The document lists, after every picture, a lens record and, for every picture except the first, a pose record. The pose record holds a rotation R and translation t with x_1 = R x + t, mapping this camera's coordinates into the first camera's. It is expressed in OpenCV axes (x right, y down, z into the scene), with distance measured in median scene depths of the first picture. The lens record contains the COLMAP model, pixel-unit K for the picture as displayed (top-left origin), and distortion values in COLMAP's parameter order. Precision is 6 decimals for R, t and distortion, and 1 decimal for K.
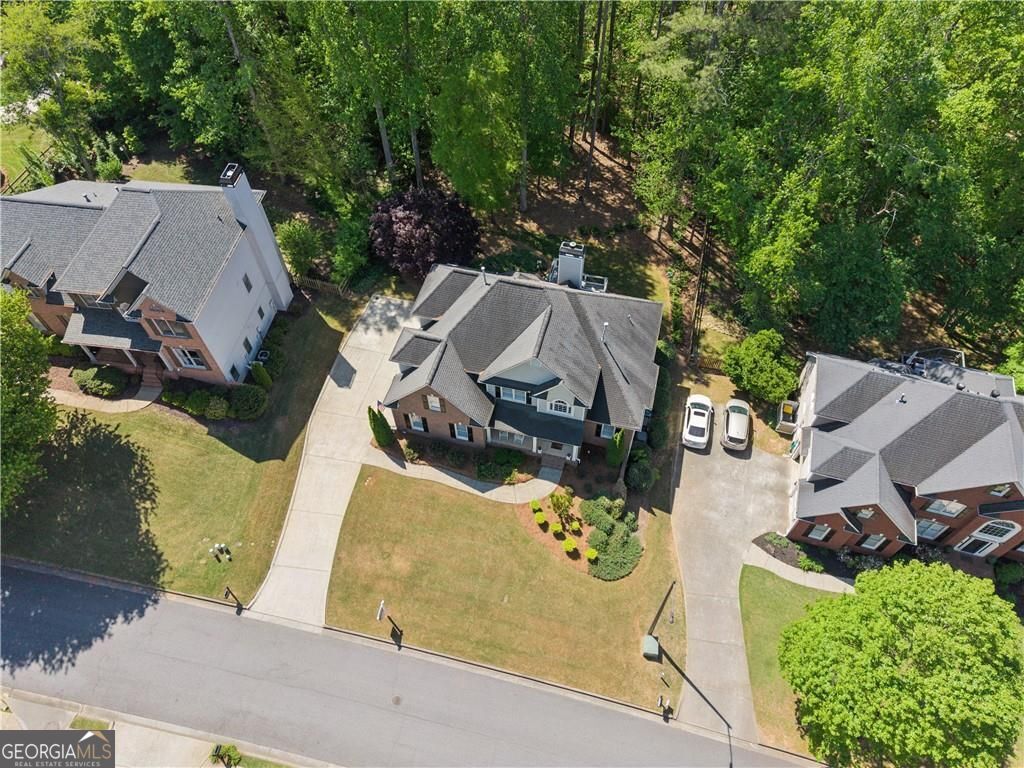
lens RADIAL K [[709.9, 0, 512.0], [0, 709.9, 384.0], [0, 0, 1]] dist [0.042855, -0.003893]
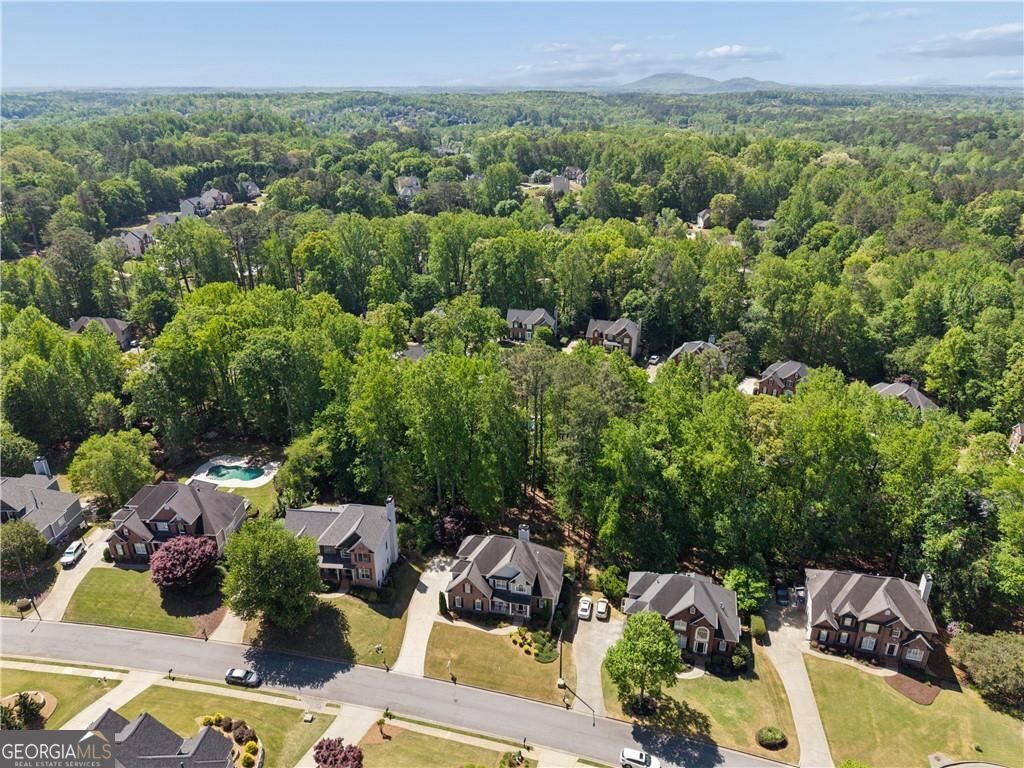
lens RADIAL K [[709.9, 0, 512.0], [0, 709.9, 384.0], [0, 0, 1]] dist [0.042855, -0.003893]
pose [[0.999165, -0.004618, 0.040603, -0.052232], [0.024290, 0.866123, -0.499241, 0.597922], [-0.032862, 0.499810, 0.865512, -1.344200]]
